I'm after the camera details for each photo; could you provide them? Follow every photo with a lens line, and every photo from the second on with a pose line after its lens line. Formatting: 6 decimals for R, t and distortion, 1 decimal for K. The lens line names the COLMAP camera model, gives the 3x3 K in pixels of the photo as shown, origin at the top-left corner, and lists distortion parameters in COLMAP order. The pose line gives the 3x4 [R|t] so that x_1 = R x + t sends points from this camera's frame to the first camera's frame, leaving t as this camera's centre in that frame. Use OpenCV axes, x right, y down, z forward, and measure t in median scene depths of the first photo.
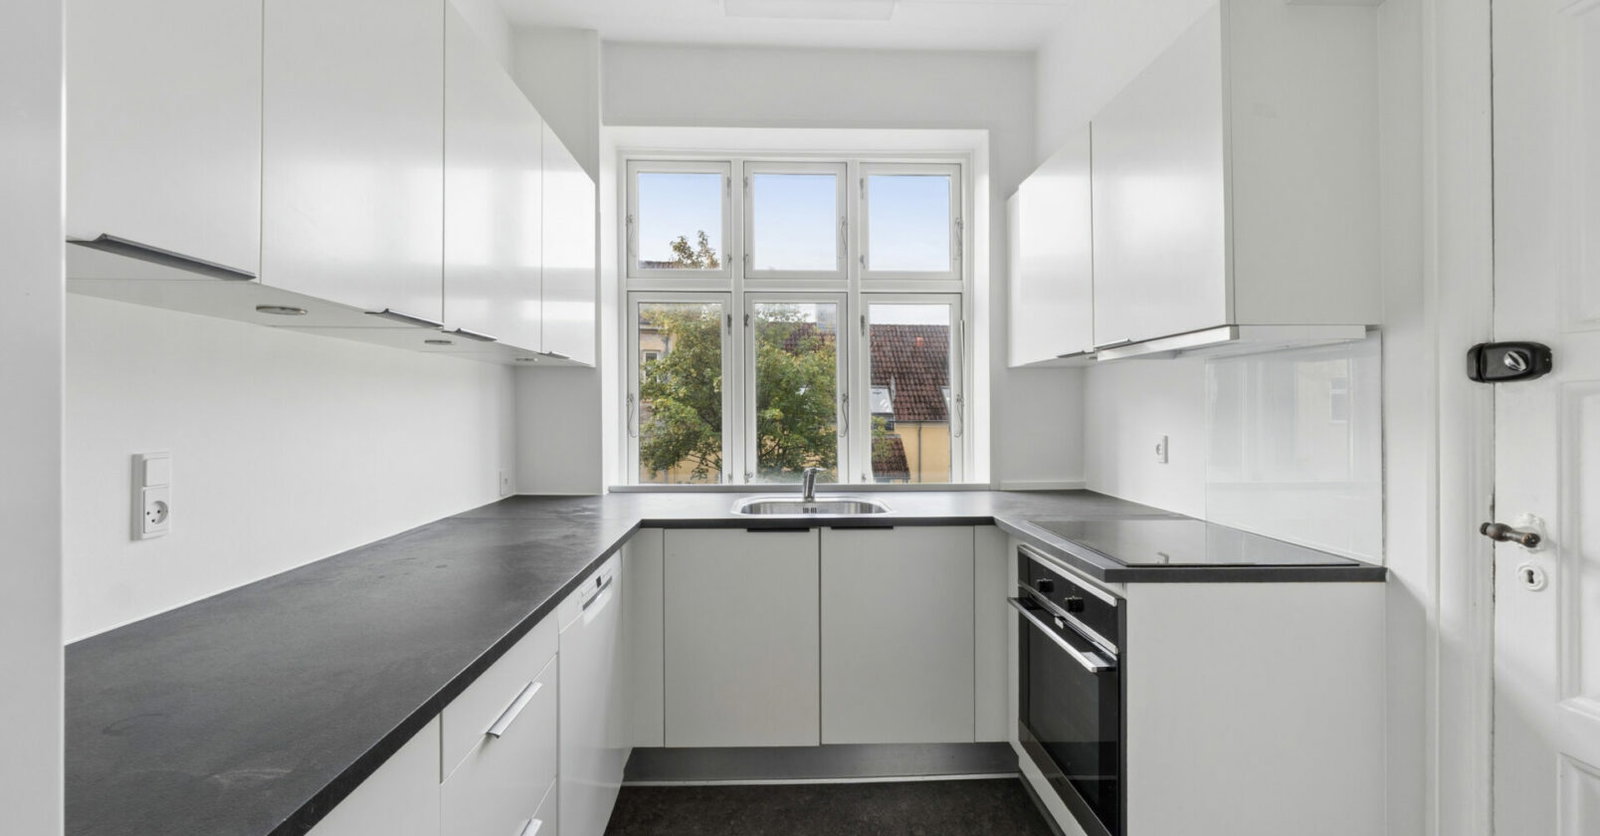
lens RADIAL K [[670.2, 0, 794.8], [0, 670.2, 412.6], [0, 0, 1]] dist [-0.005541, 0.000294]
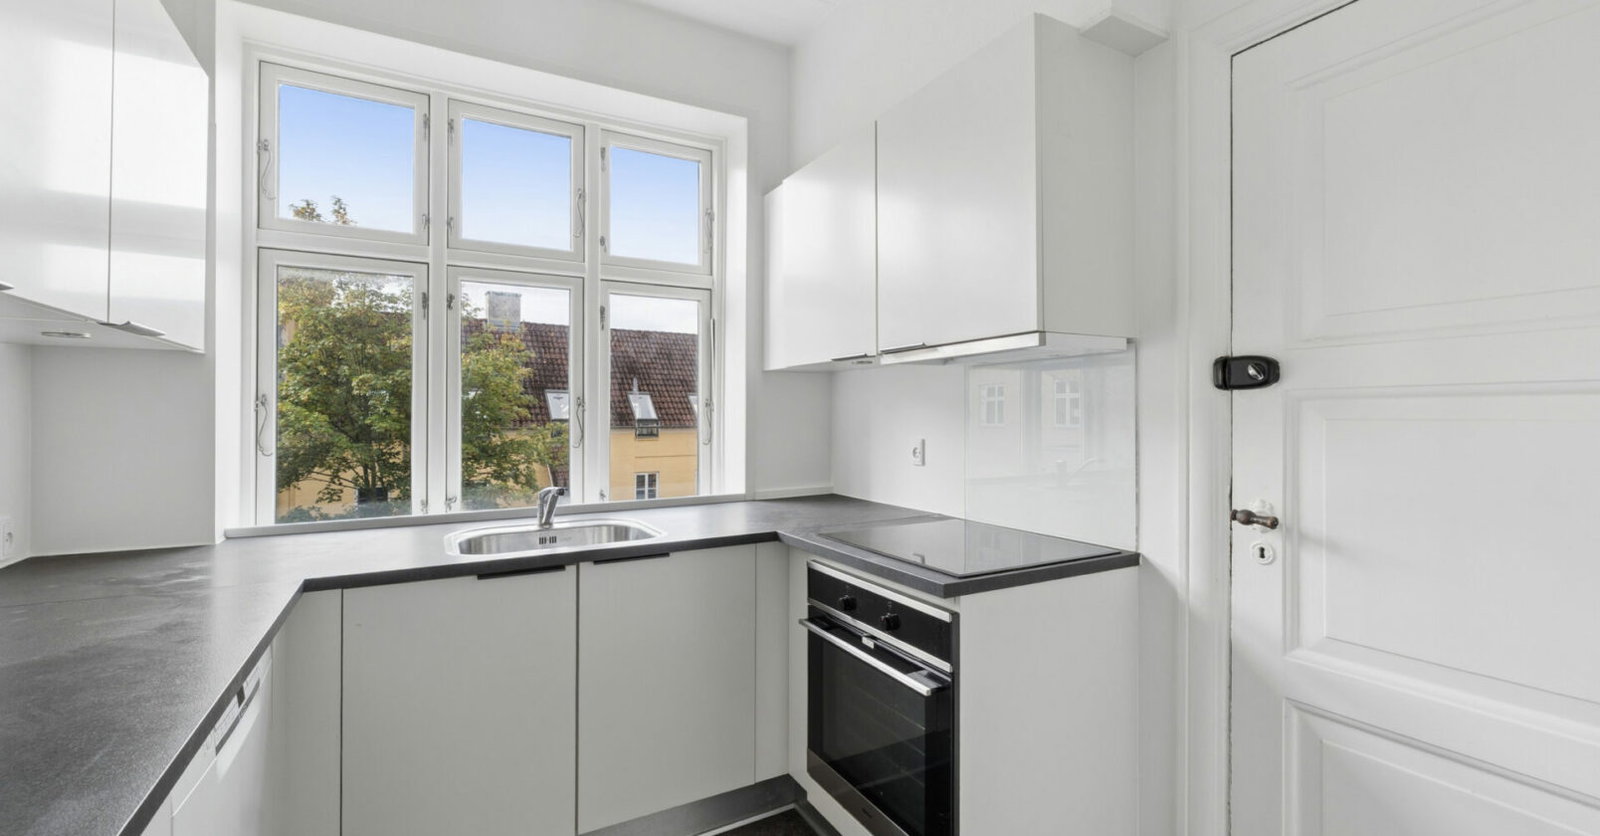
lens RADIAL K [[670.2, 0, 807.0], [0, 670.2, 406.7], [0, 0, 1]] dist [-0.005541, 0.000294]
pose [[0.885083, 0.002269, 0.465428, -0.091661], [0.005807, 0.999856, -0.015918, -0.000587], [-0.465398, 0.016791, 0.884942, 0.163722]]
